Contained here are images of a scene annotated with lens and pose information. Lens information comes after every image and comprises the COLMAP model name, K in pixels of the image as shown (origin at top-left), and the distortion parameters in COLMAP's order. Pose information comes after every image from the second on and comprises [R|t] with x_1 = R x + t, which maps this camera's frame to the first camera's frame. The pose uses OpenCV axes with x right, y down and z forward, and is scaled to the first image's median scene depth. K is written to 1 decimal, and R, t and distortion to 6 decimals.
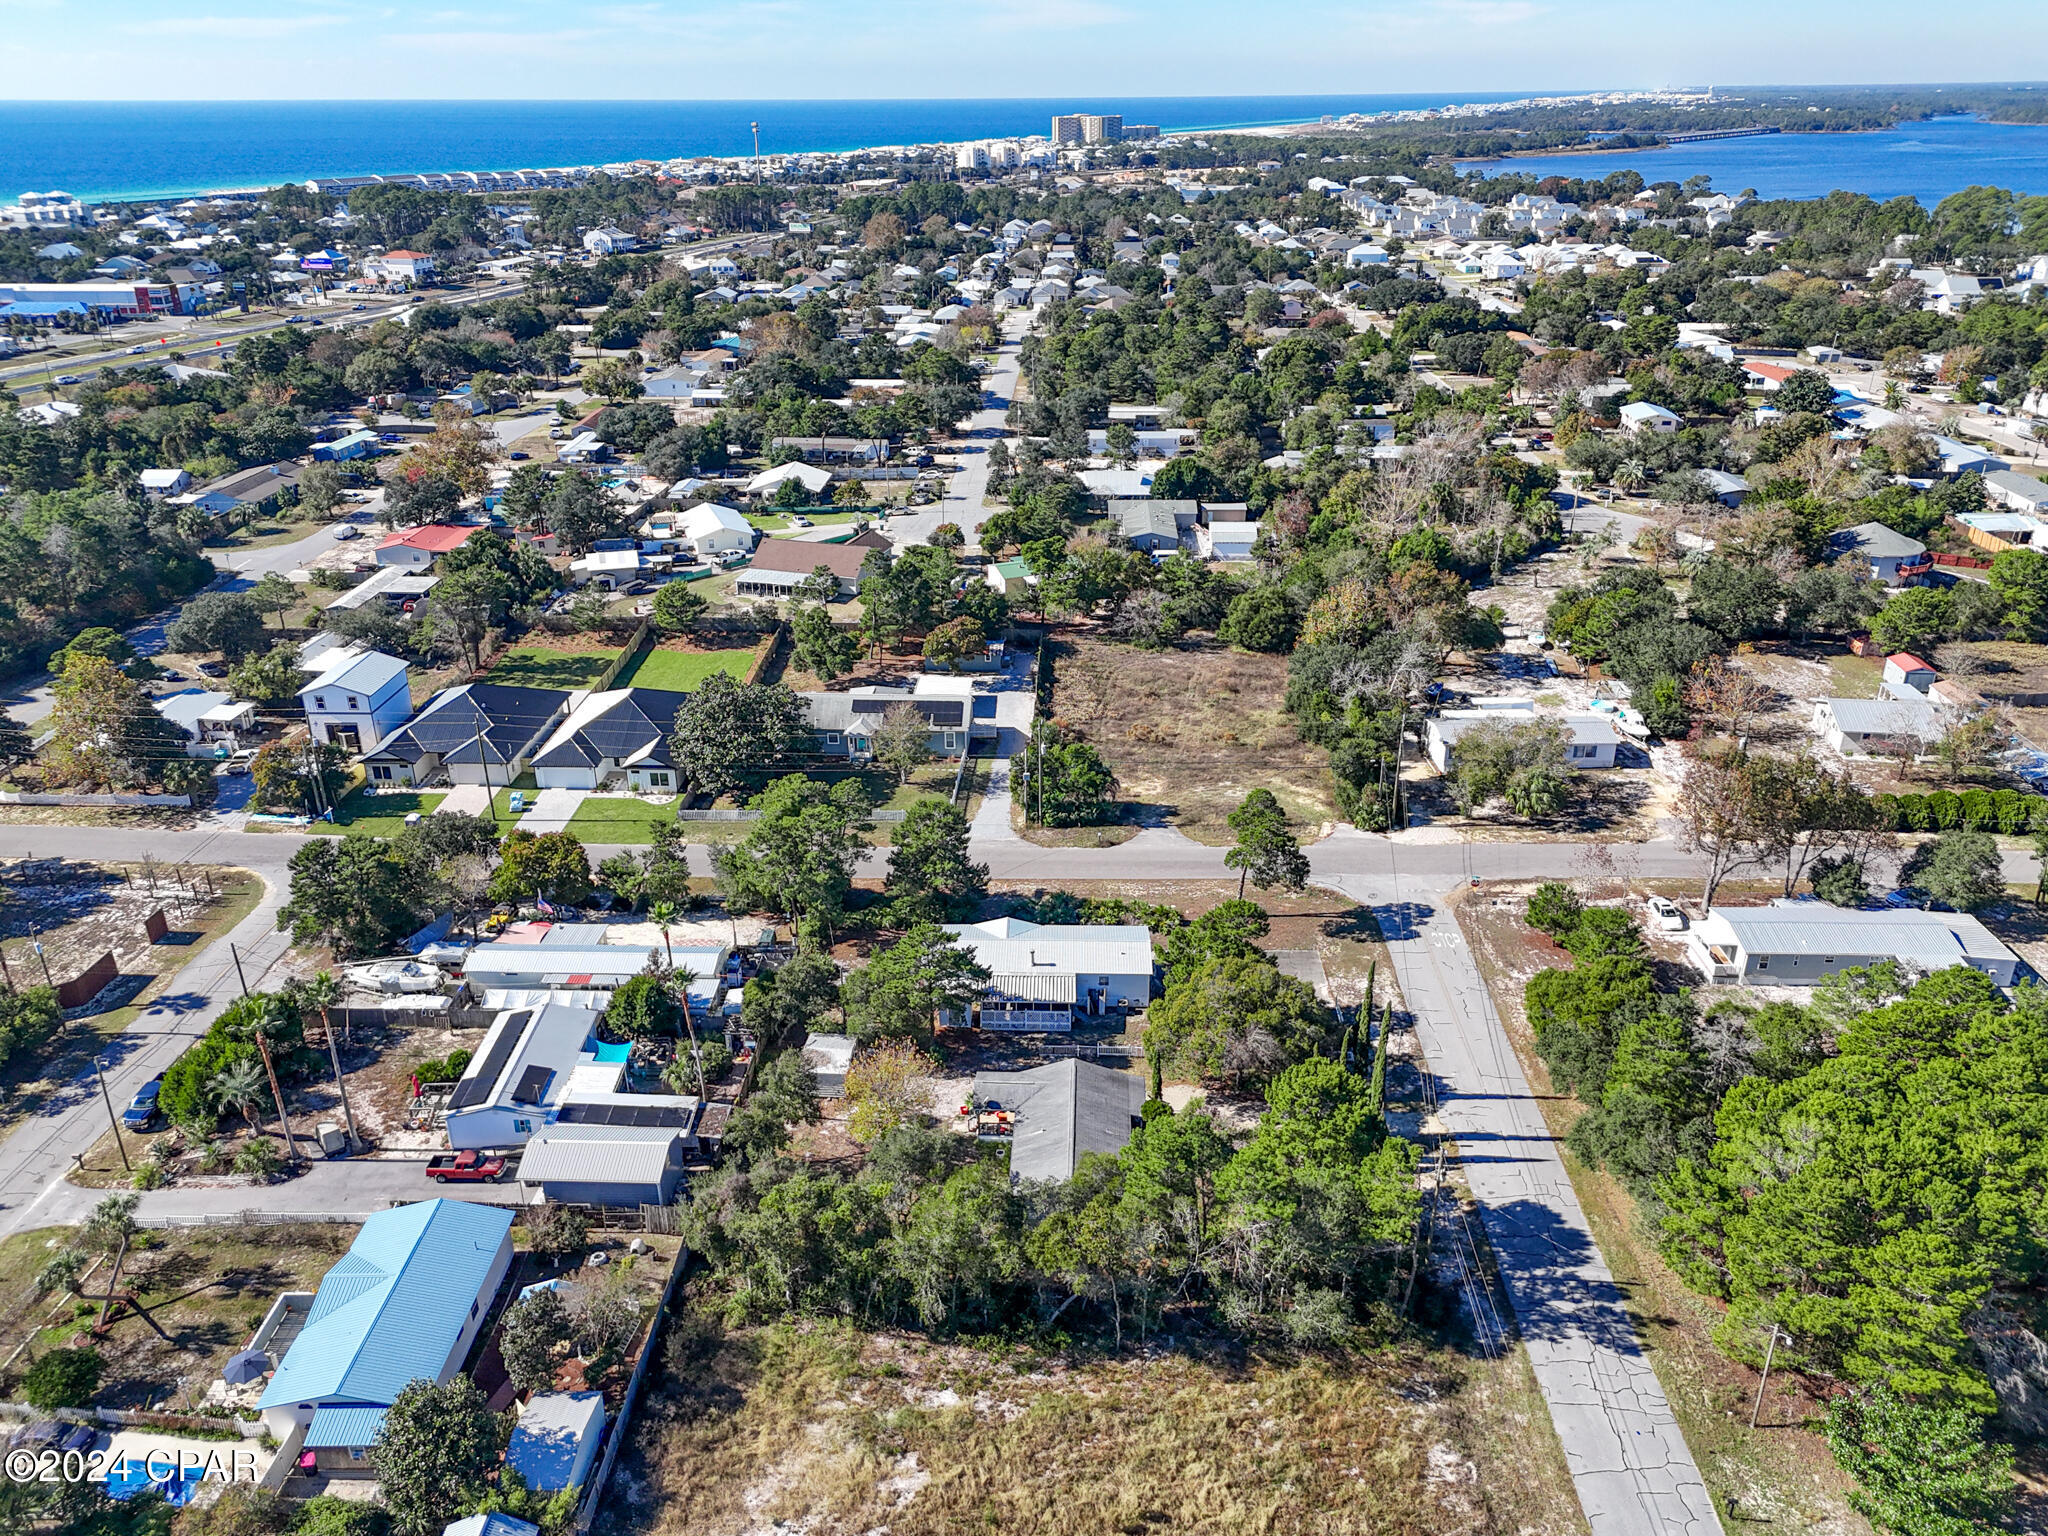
lens RADIAL K [[1506.1, 0, 1037.3], [0, 1506.1, 757.0], [0, 0, 1]] dist [0.097594, -0.108642]
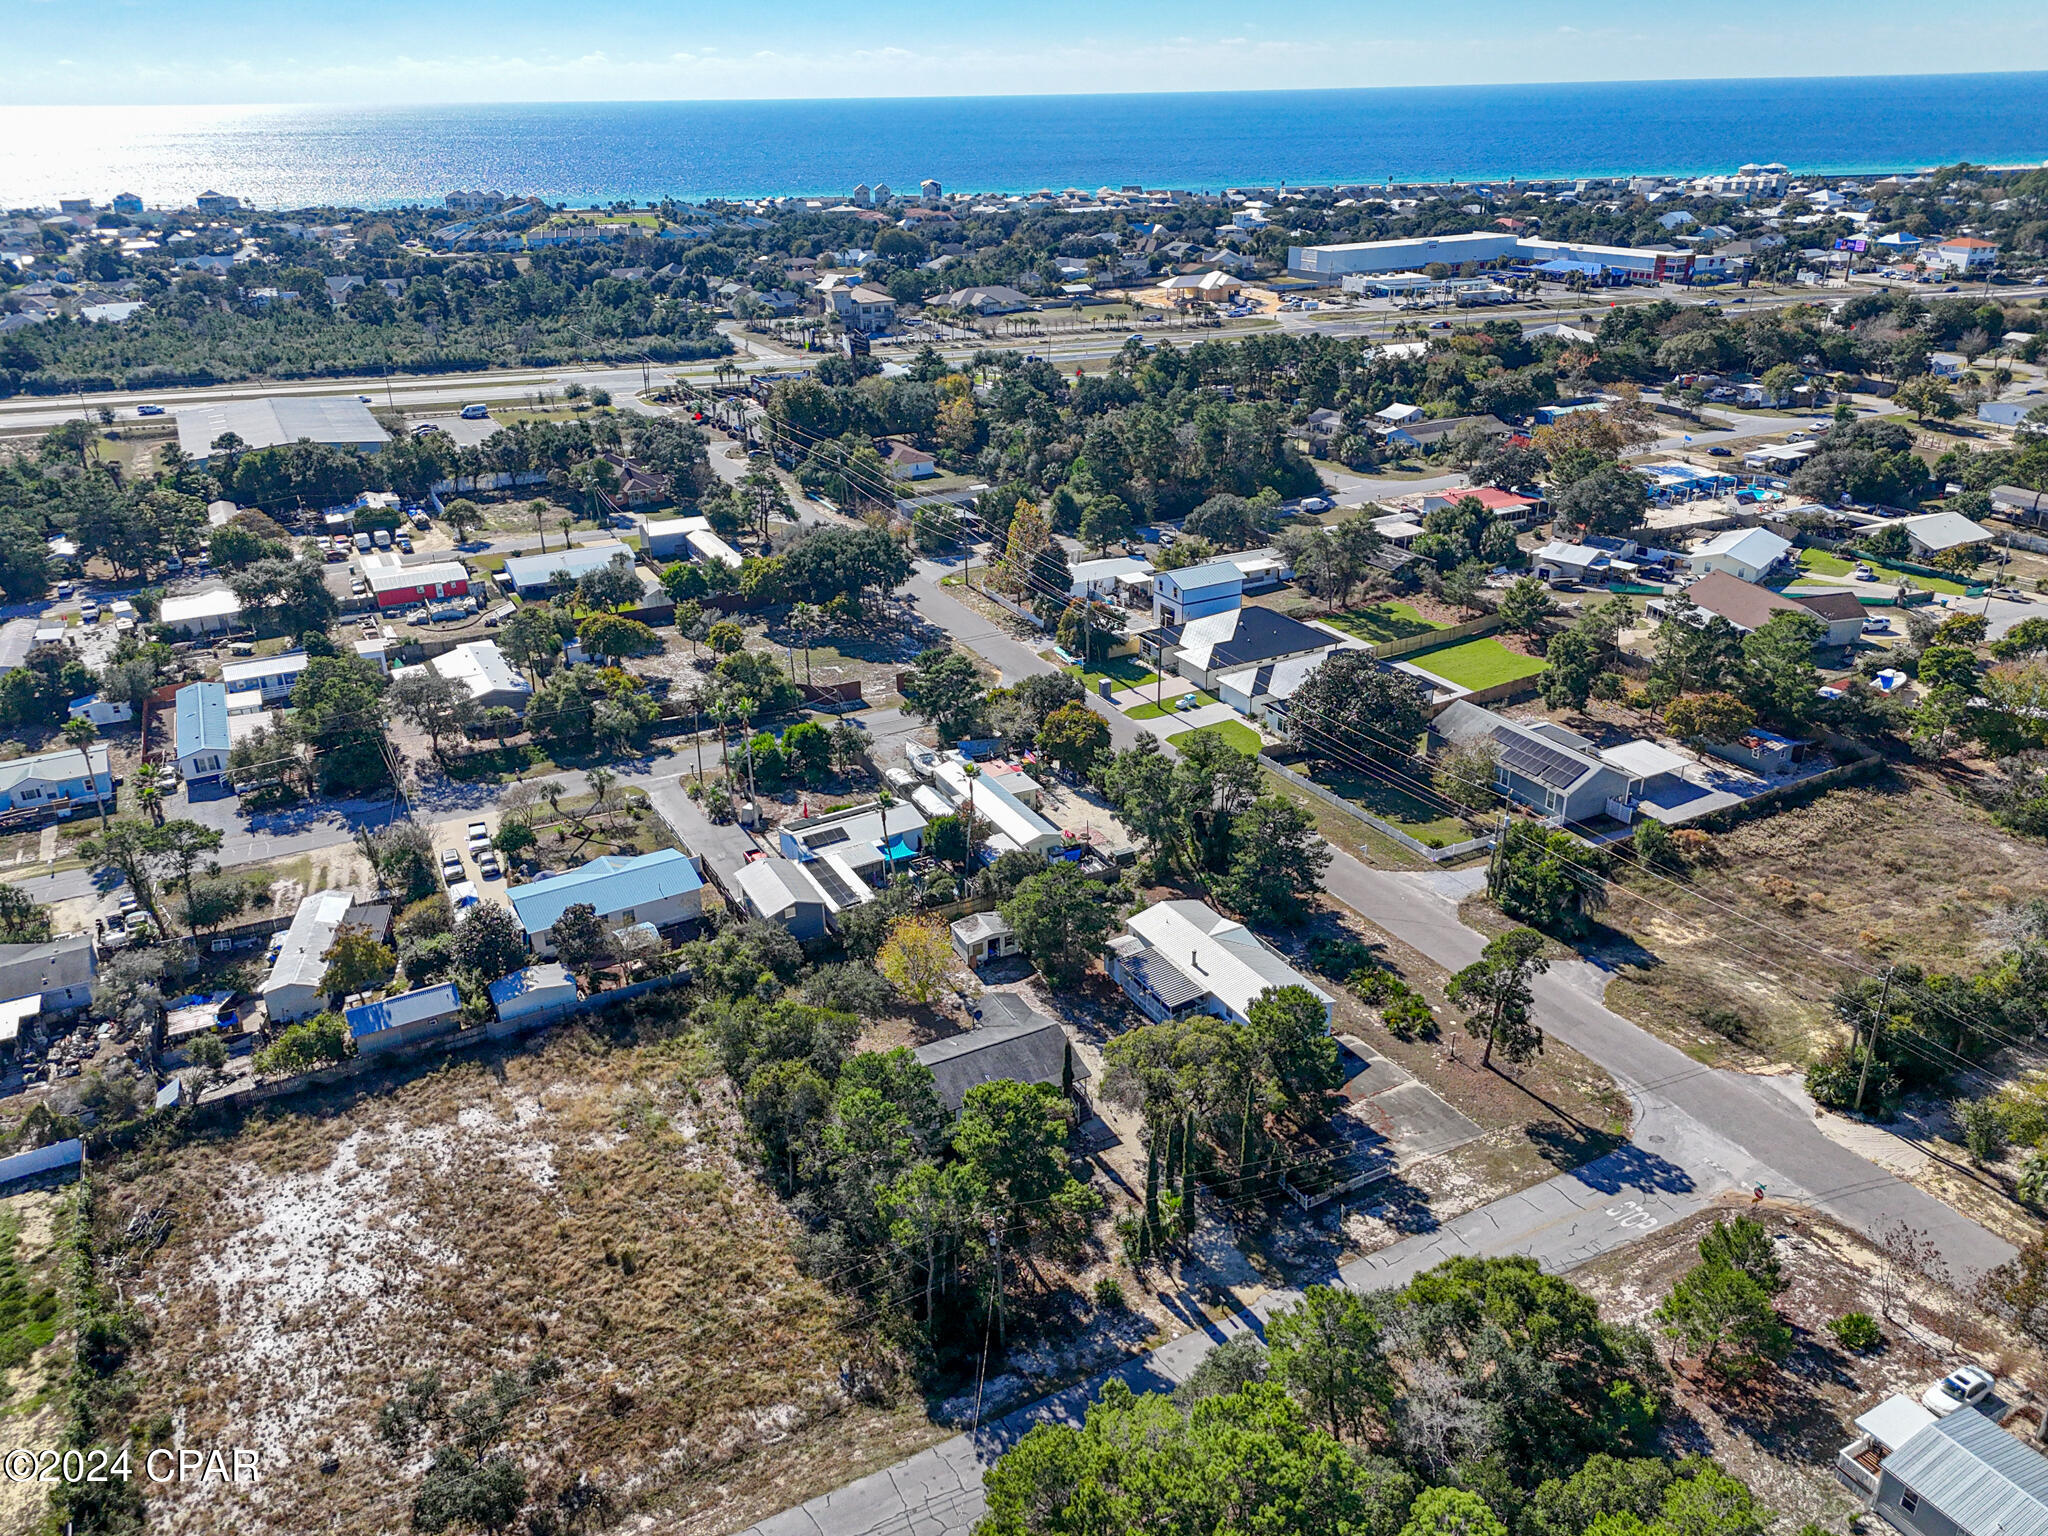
lens RADIAL K [[1512.8, 0, 1025.1], [0, 1512.8, 751.2], [0, 0, 1]] dist [0.097186, -0.104926]
pose [[0.502230, 0.341071, -0.794629, 0.895339], [-0.332807, 0.924385, 0.186421, -0.186073], [0.798126, 0.170832, 0.577764, 0.391518]]
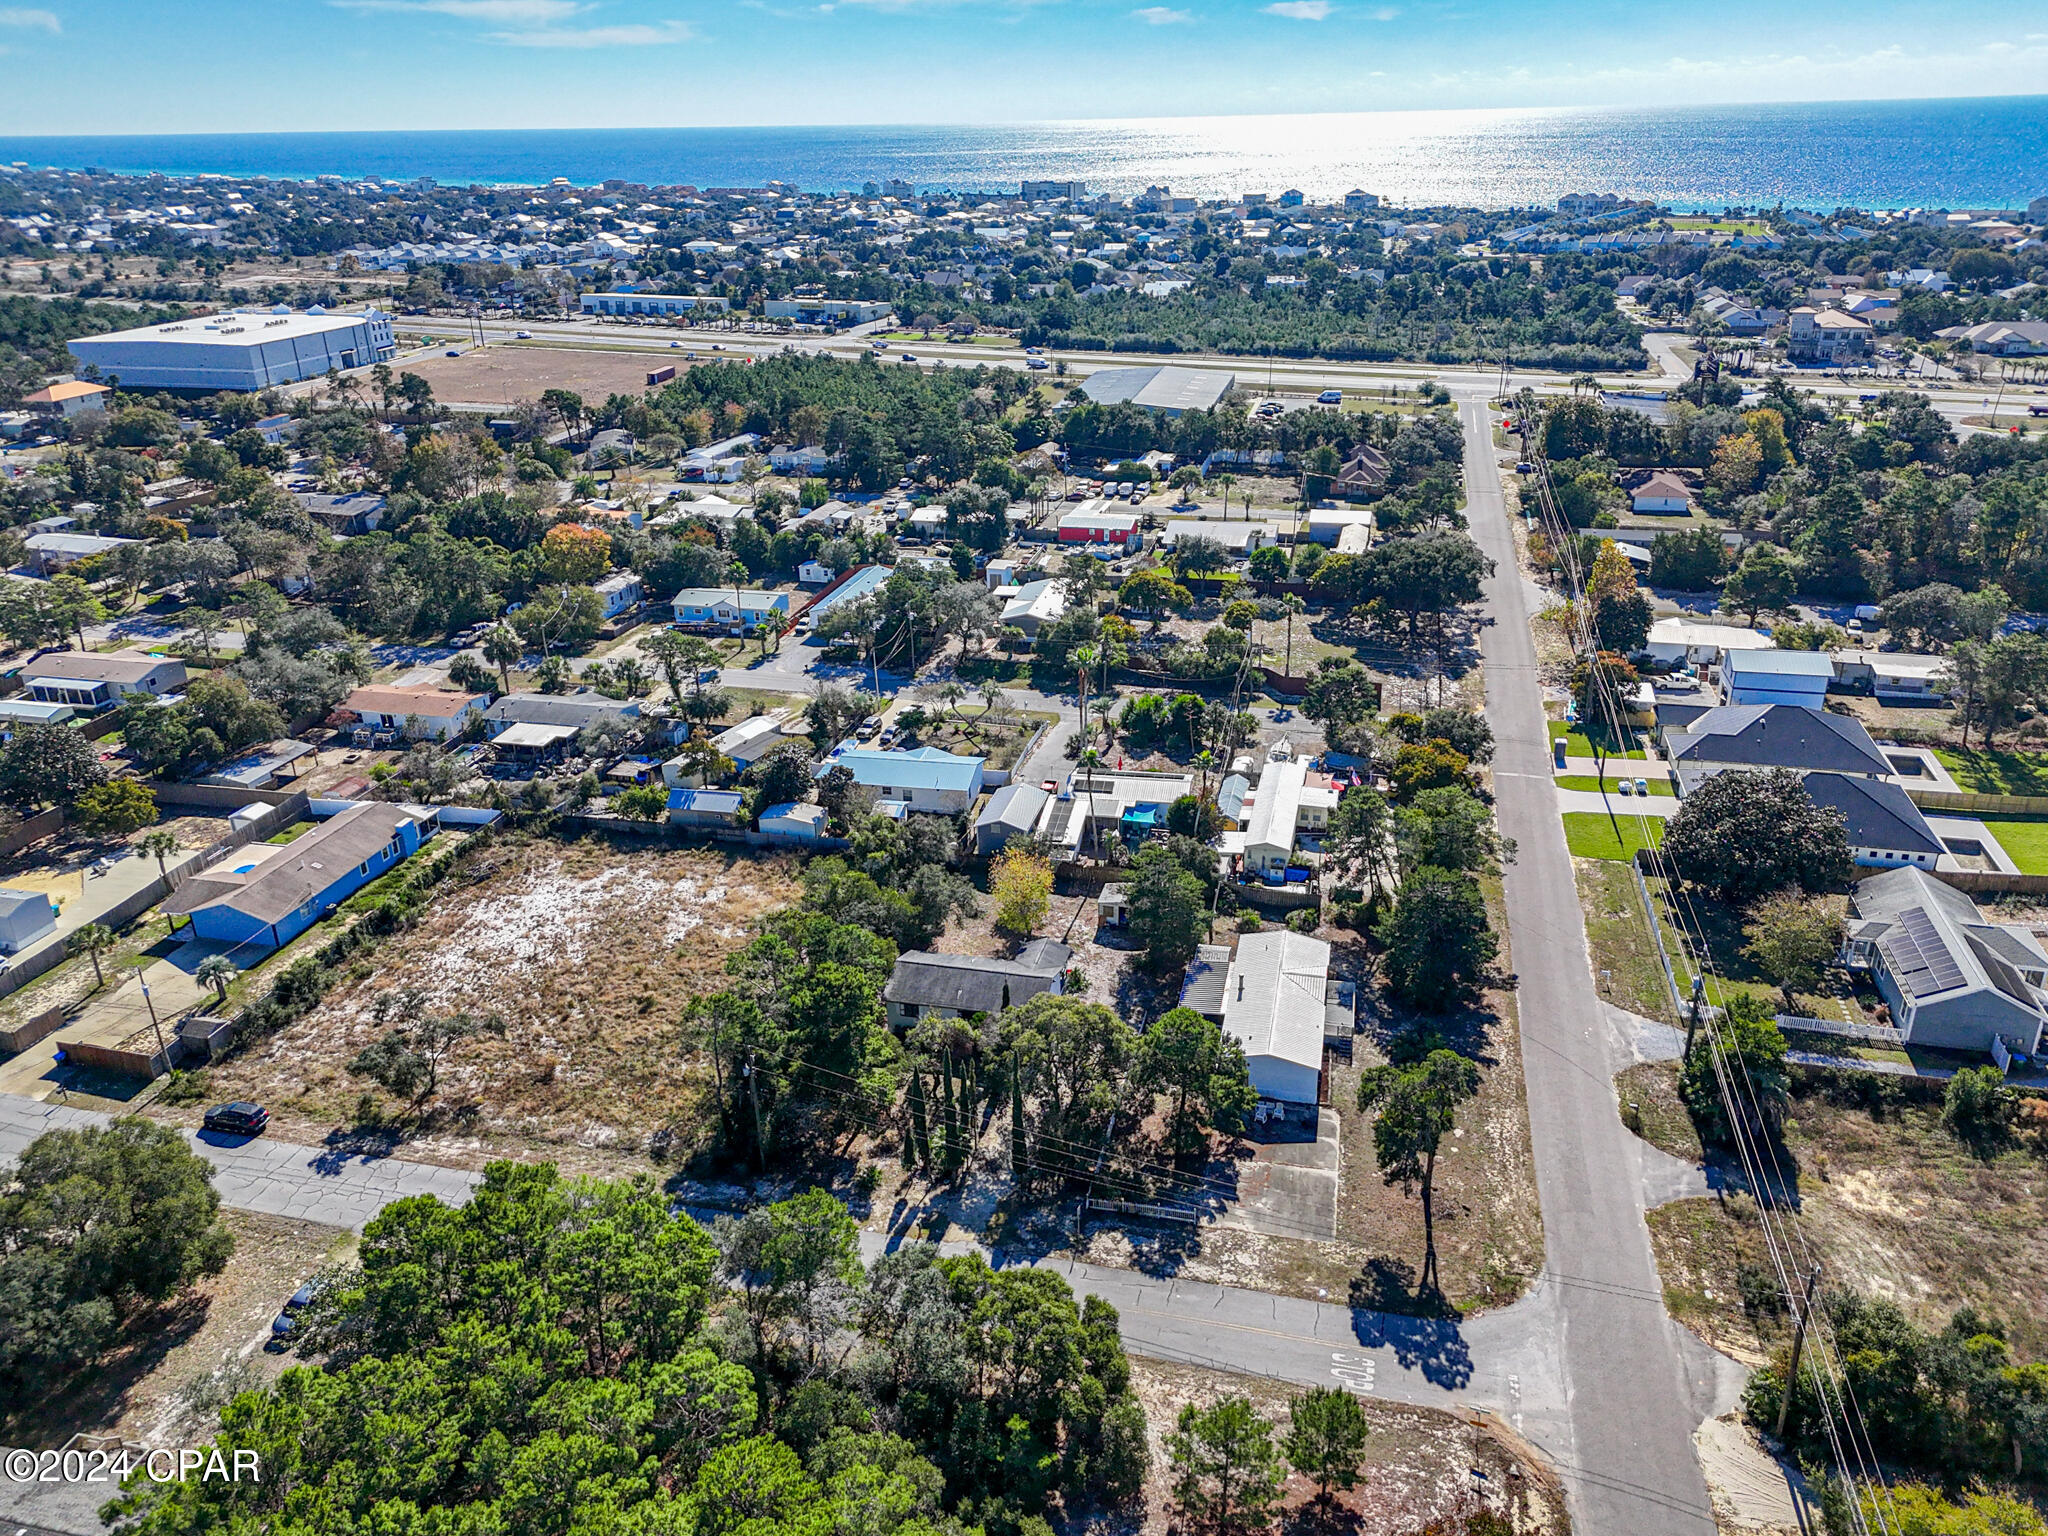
lens RADIAL K [[1512.8, 0, 1025.1], [0, 1512.8, 751.2], [0, 0, 1]] dist [0.097186, -0.104926]
pose [[-0.198506, 0.385254, -0.901207, 1.116906], [-0.373822, 0.820235, 0.432980, -0.477179], [0.906009, 0.422841, -0.018805, 1.063423]]
